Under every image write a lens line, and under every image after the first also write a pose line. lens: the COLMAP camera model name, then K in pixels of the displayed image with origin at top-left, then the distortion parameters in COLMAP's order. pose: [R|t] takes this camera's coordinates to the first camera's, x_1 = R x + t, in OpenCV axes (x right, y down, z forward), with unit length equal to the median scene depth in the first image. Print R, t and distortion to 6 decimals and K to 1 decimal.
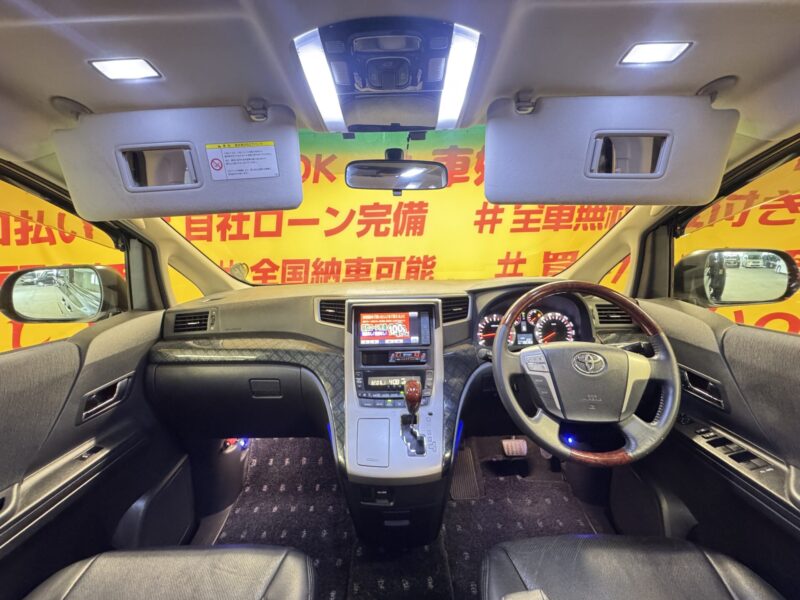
lens RADIAL K [[316.5, 0, 399.8], [0, 316.5, 302.4], [0, 0, 1]] dist [-0.002500, 0.000049]
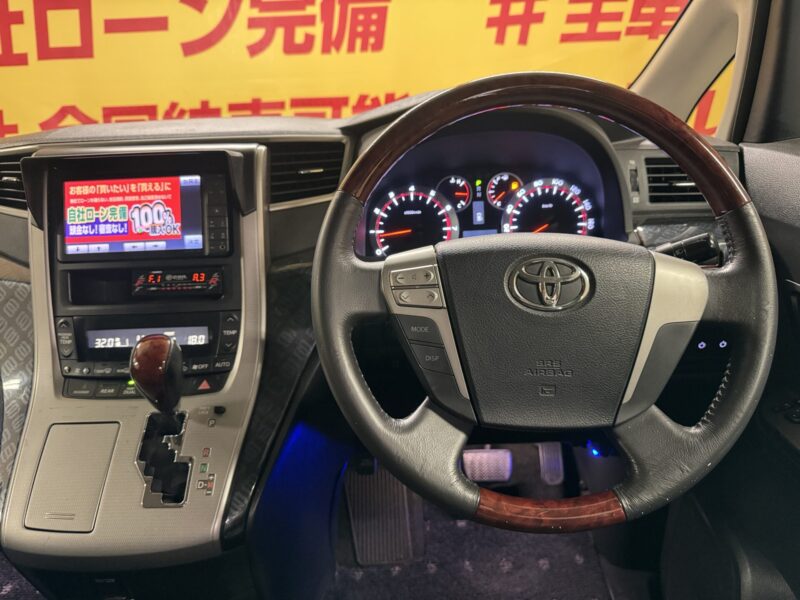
lens RADIAL K [[572.3, 0, 398.0], [0, 572.3, 303.7], [0, 0, 1]] dist [0.003655, -0.027484]
pose [[0.999787, -0.015912, 0.013127, 0.079690], [0.013339, 0.984123, 0.176988, 0.017585], [-0.015735, -0.176775, 0.984126, 0.060250]]
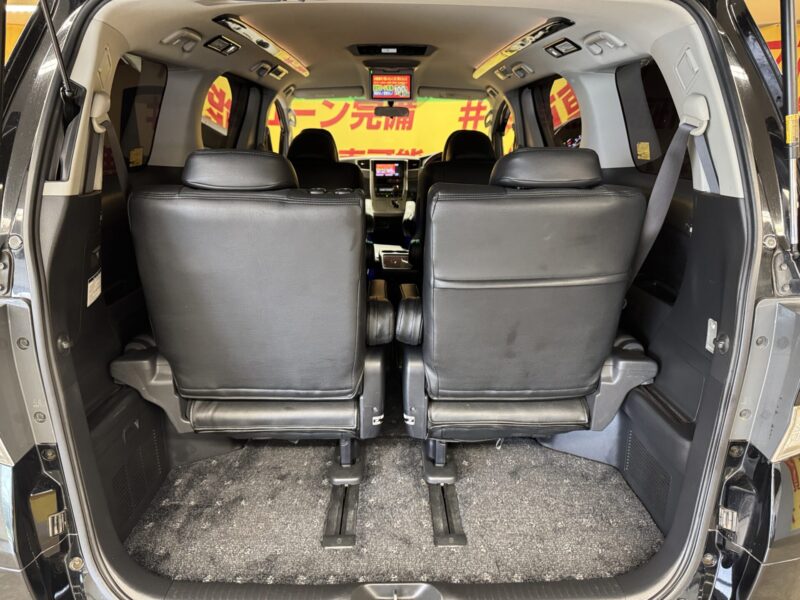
lens RADIAL K [[546.3, 0, 396.7], [0, 546.3, 299.0], [0, 0, 1]] dist [0.052089, -0.002601]
pose [[0.999406, 0.023634, 0.025077, -0.011338], [-0.026095, 0.994357, 0.102828, 0.175740], [-0.022505, -0.103421, 0.994383, -0.941808]]
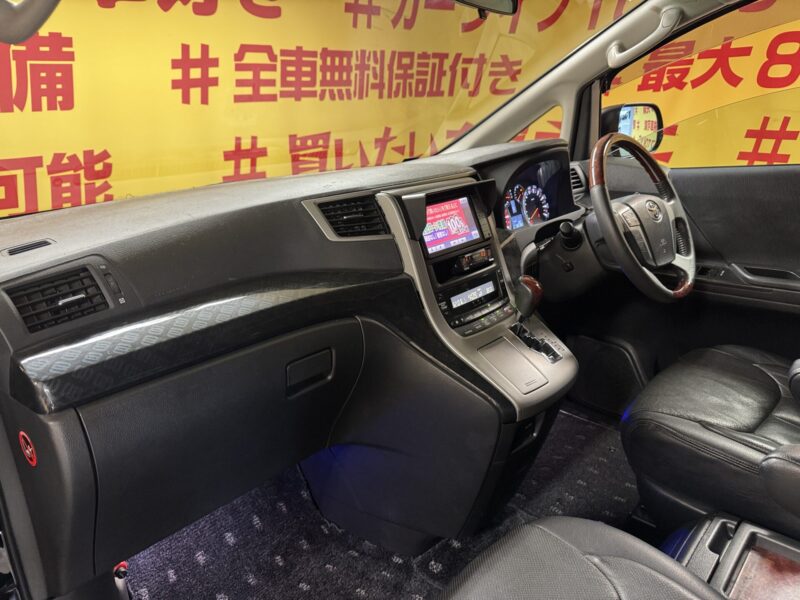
lens RADIAL K [[571.7, 0, 399.2], [0, 571.7, 297.5], [0, 0, 1]] dist [0.025951, -0.049191]
pose [[0.678725, -0.233180, 0.696390, -0.262442], [0.166340, 0.972421, 0.163485, 0.004018], [-0.715306, 0.004876, 0.698794, 0.055504]]
